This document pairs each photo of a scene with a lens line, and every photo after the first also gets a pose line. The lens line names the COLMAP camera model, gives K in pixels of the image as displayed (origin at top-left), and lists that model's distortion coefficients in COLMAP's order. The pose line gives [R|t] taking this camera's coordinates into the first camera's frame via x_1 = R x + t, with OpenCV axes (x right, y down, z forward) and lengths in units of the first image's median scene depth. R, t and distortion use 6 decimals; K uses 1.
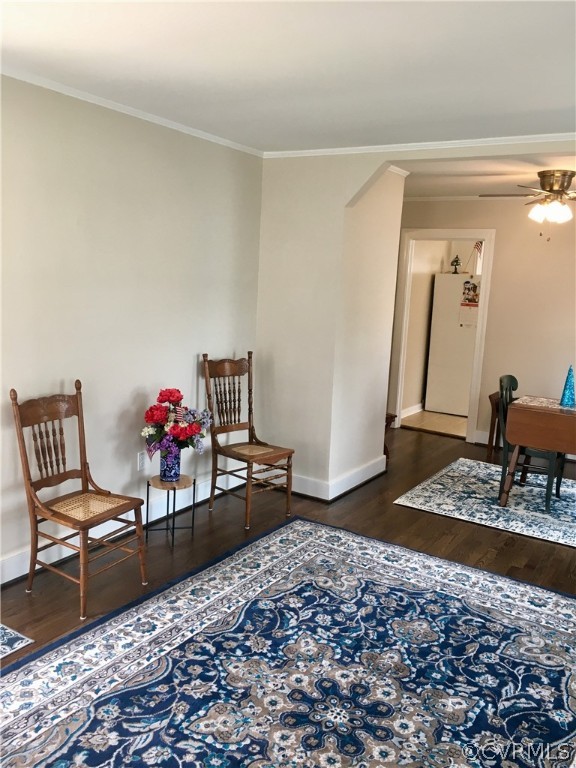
lens RADIAL K [[650.8, 0, 288.0], [0, 650.8, 384.0], [0, 0, 1]] dist [0.096592, -0.138684]
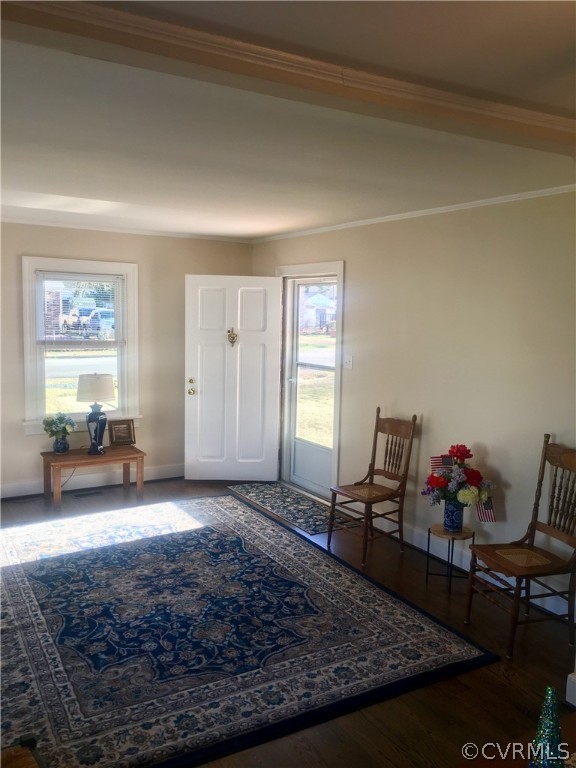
lens RADIAL K [[650.8, 0, 288.0], [0, 650.8, 384.0], [0, 0, 1]] dist [0.096592, -0.138684]
pose [[-0.452923, 0.047262, -0.890296, 1.174868], [-0.189453, 0.970686, 0.147910, -0.255421], [0.871188, 0.235661, -0.430692, 1.550346]]
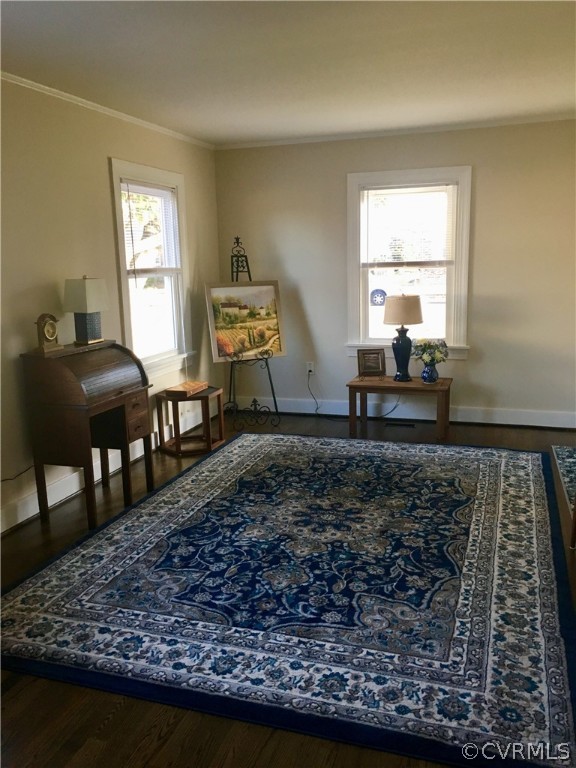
lens RADIAL K [[650.8, 0, 288.0], [0, 650.8, 384.0], [0, 0, 1]] dist [0.096592, -0.138684]
pose [[-0.969222, 0.028841, -0.244492, 0.431511], [-0.055938, 0.941340, 0.332792, -0.235877], [0.239748, 0.336226, -0.910754, 1.845646]]
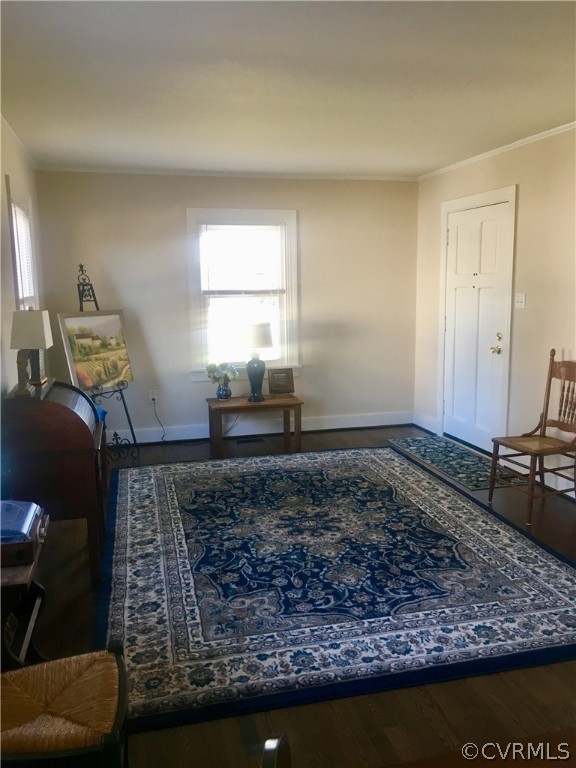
lens RADIAL K [[650.8, 0, 288.0], [0, 650.8, 384.0], [0, 0, 1]] dist [0.096592, -0.138684]
pose [[-0.688775, 0.082954, -0.720213, 1.050122], [-0.134523, 0.961556, 0.239403, -0.189690], [0.712385, 0.261780, -0.651137, 1.600539]]
